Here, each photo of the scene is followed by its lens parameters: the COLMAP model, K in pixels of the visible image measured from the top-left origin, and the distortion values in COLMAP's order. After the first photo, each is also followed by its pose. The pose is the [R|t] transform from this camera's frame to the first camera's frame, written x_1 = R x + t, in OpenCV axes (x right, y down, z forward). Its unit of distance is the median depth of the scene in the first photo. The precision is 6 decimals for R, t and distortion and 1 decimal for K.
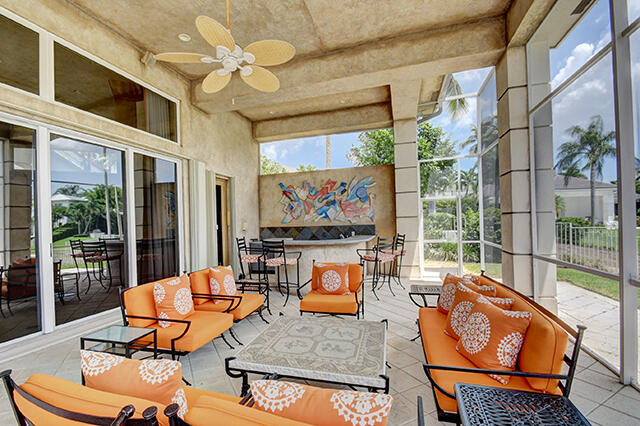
lens RADIAL K [[300.5, 0, 314.8], [0, 300.5, 223.3], [0, 0, 1]] dist [0.000540, -0.000123]
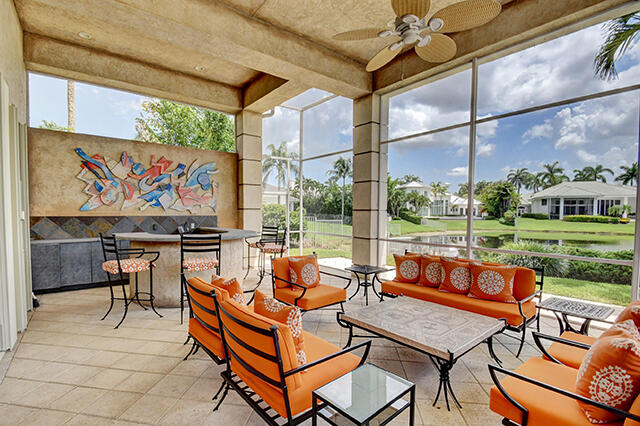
lens RADIAL K [[300.5, 0, 314.8], [0, 300.5, 223.3], [0, 0, 1]] dist [0.000540, -0.000123]
pose [[0.569098, -0.001603, 0.822268, -0.378205], [-0.021461, 0.999628, 0.016802, 0.005437], [-0.821990, -0.027209, 0.568852, 0.228086]]
